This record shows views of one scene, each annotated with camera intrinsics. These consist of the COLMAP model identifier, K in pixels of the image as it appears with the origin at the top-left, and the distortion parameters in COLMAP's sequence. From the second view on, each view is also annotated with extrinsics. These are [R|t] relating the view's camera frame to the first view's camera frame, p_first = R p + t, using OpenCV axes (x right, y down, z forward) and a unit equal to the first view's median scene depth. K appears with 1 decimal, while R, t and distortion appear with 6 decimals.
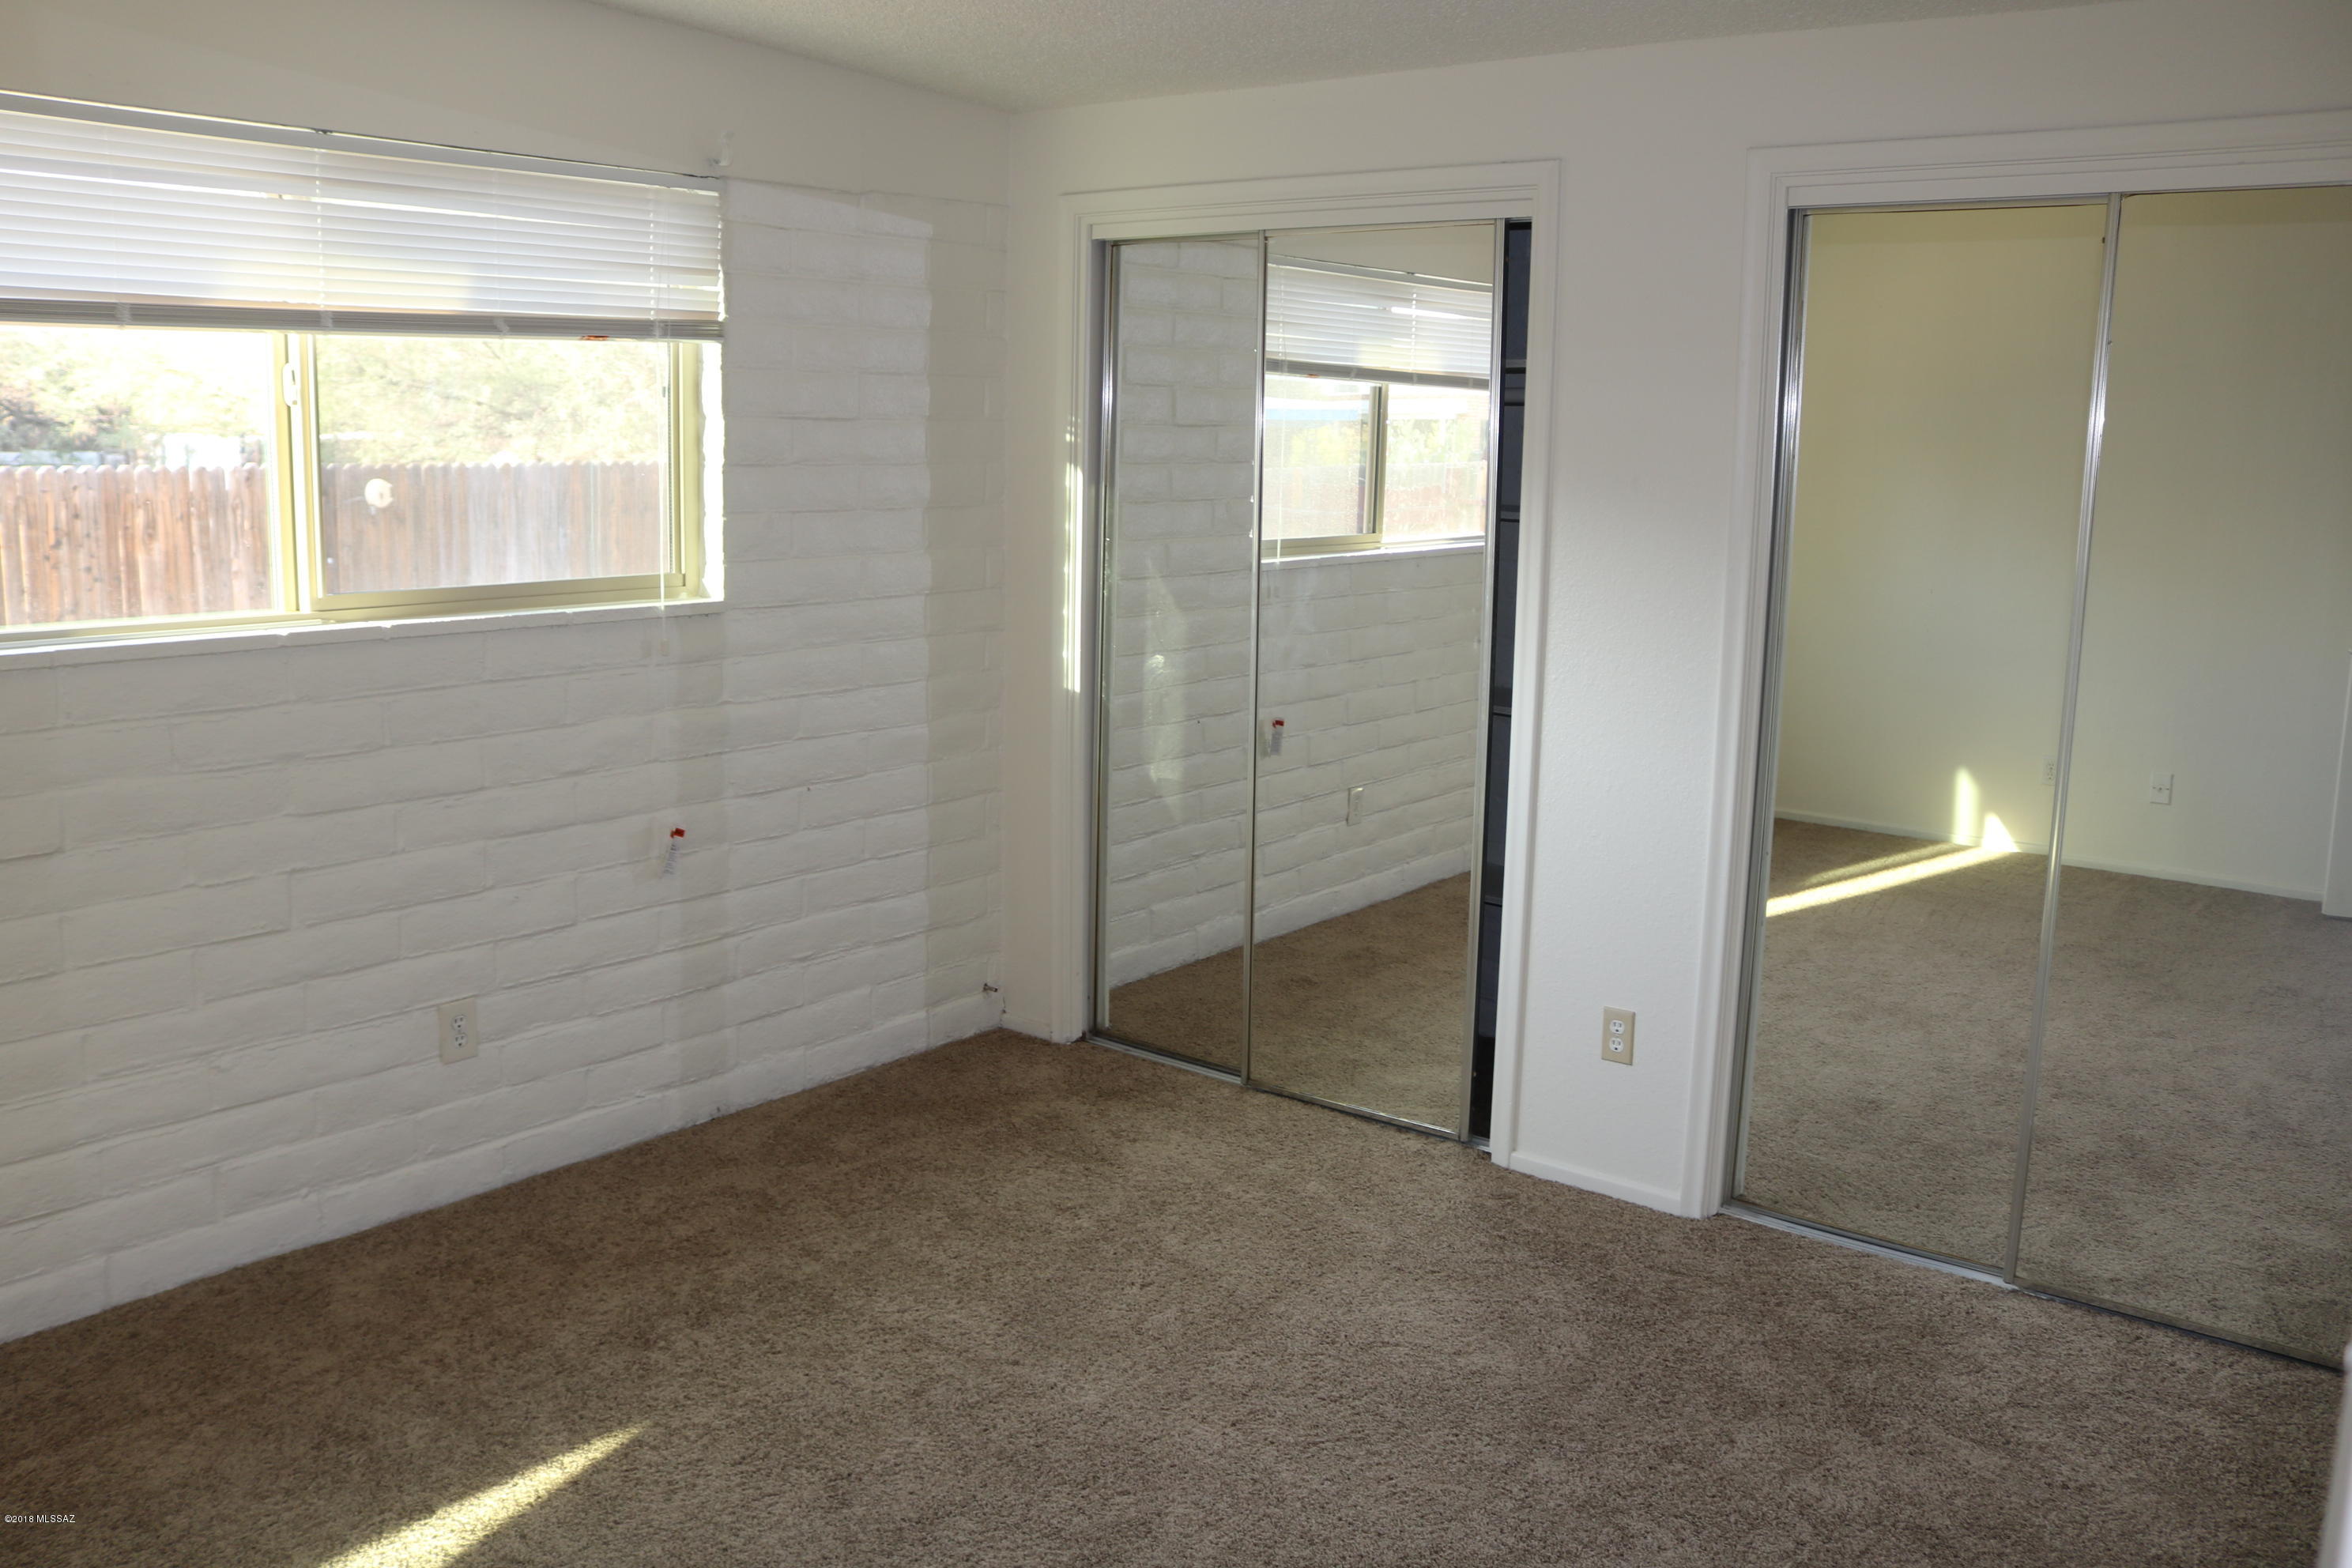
lens RADIAL K [[1980.4, 0, 1167.1], [0, 1980.4, 764.7], [0, 0, 1]] dist [-0.146940, 0.120467]
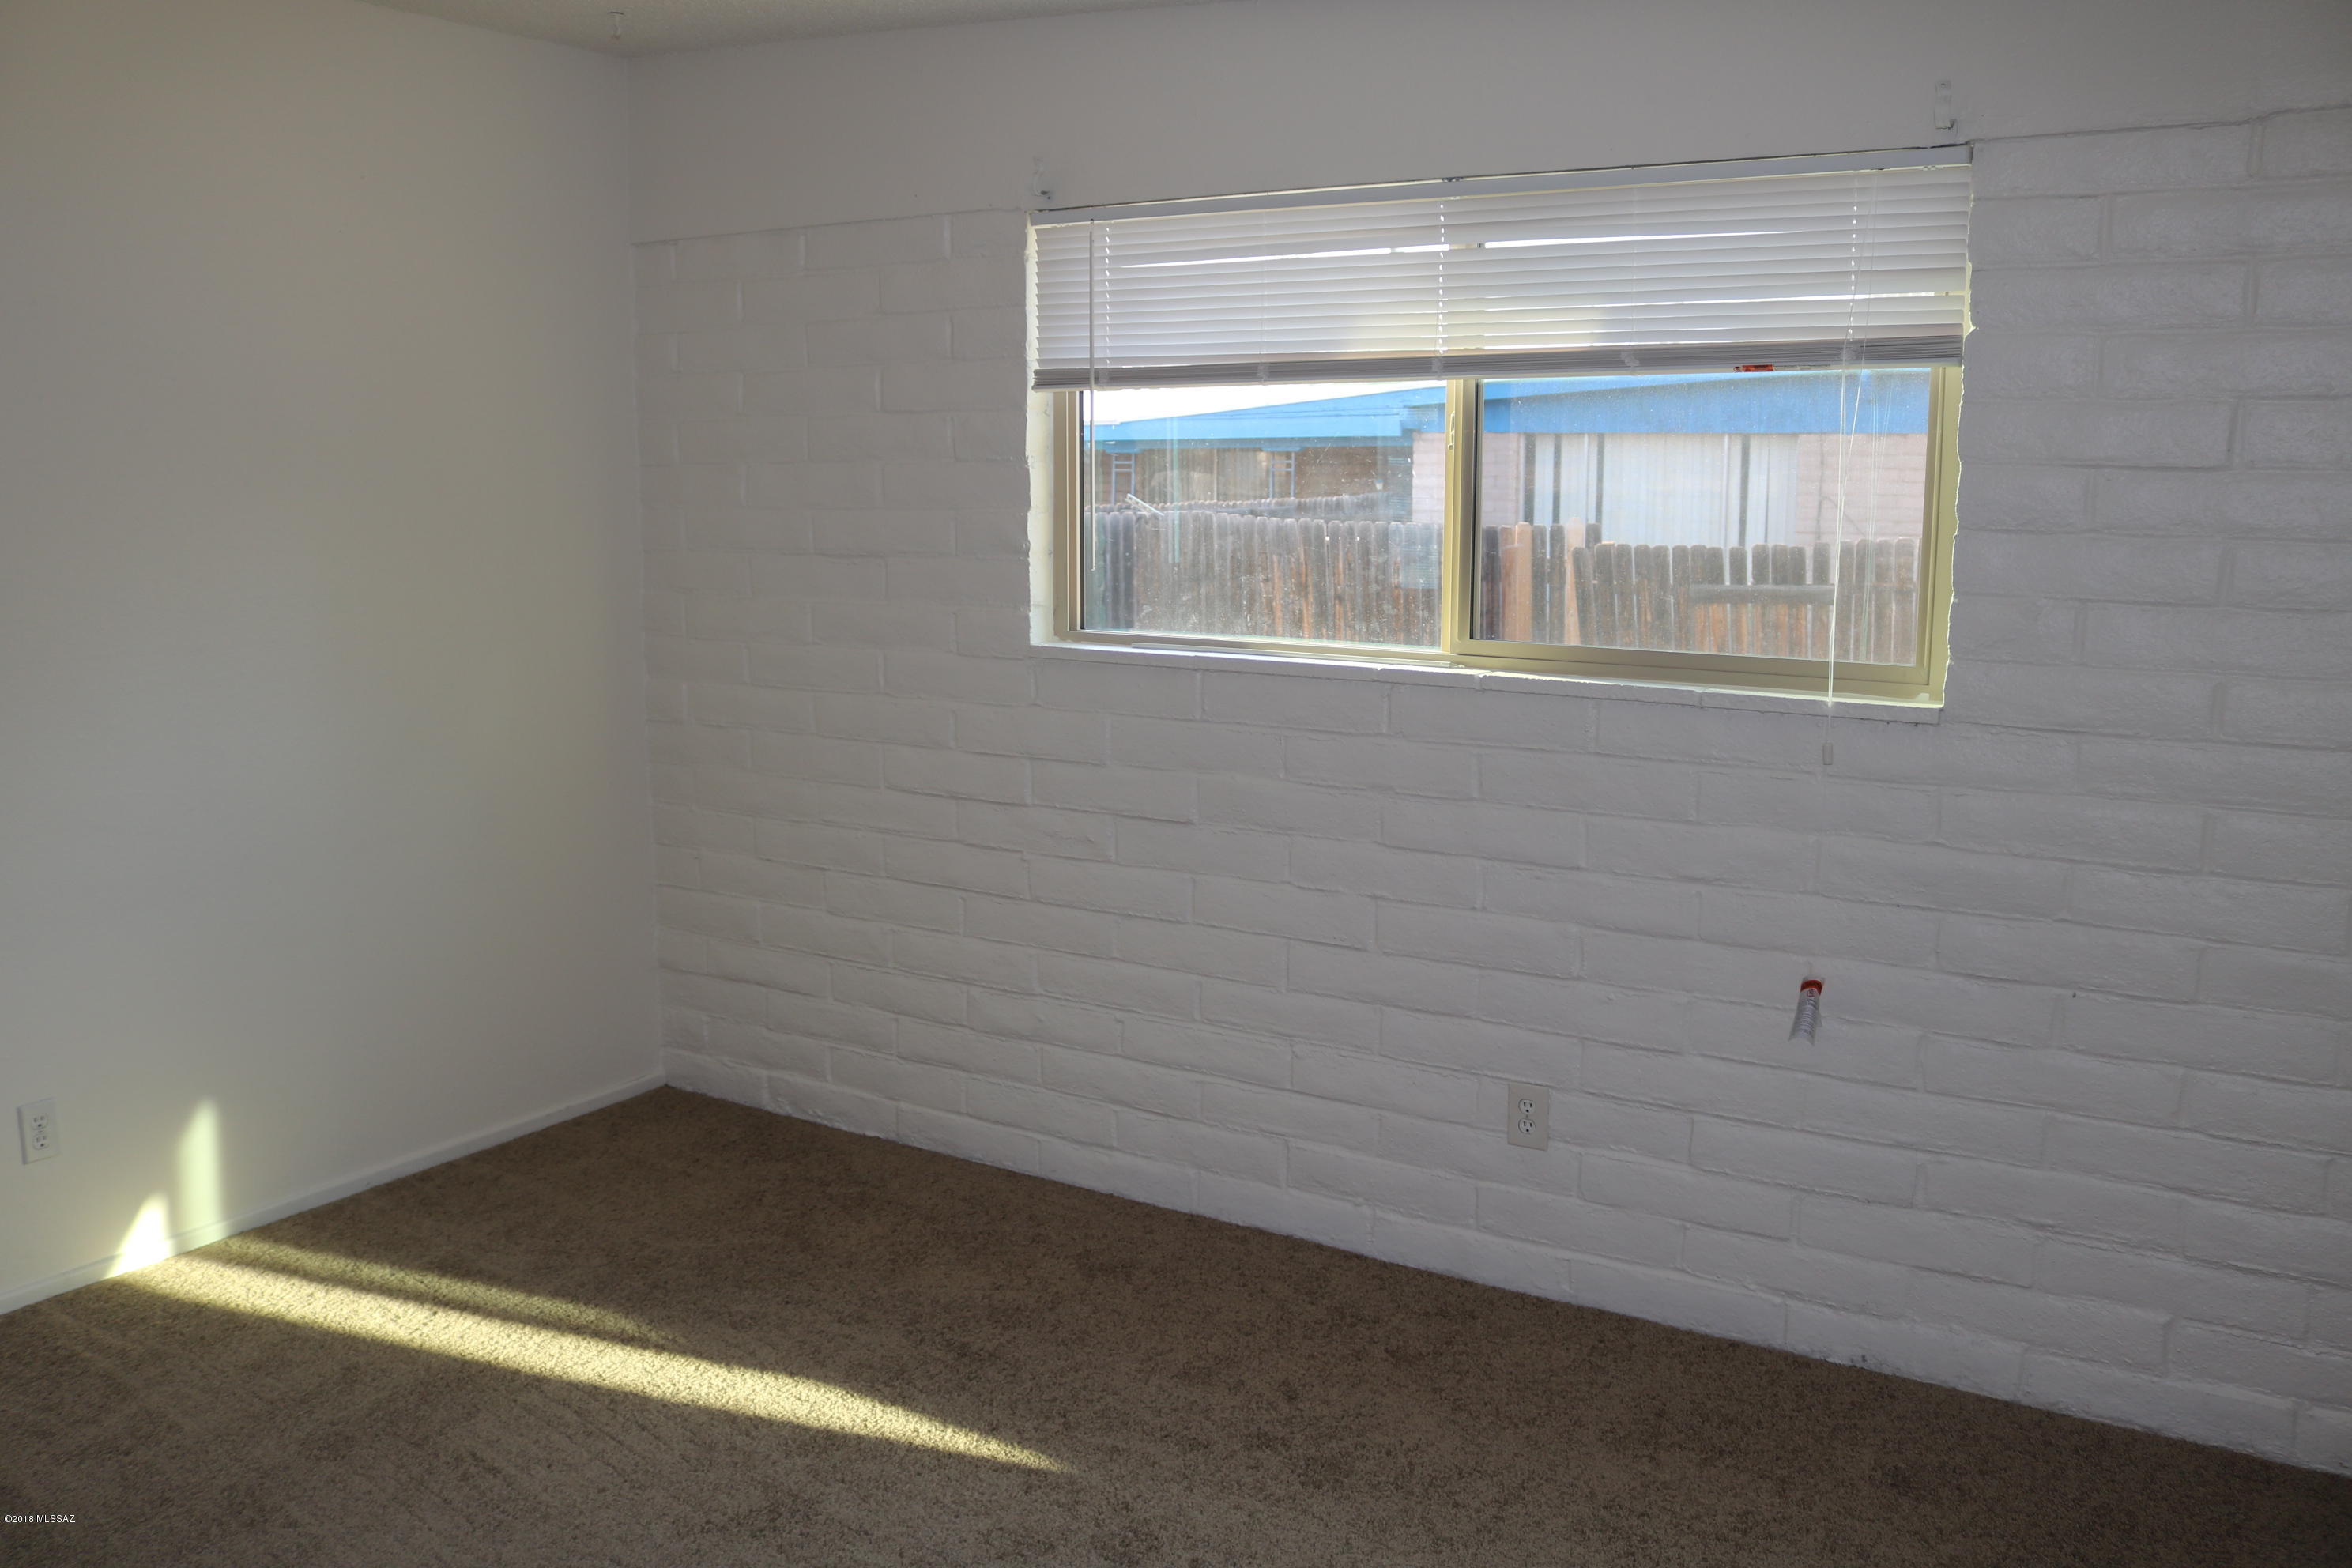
lens RADIAL K [[1980.4, 0, 1155.8], [0, 1980.4, 782.1], [0, 0, 1]] dist [-0.146940, 0.120467]
pose [[0.097429, 0.138044, -0.985622, 0.518551], [-0.169182, 0.978217, 0.120284, -0.102029], [0.980757, 0.155030, 0.118662, 0.671571]]
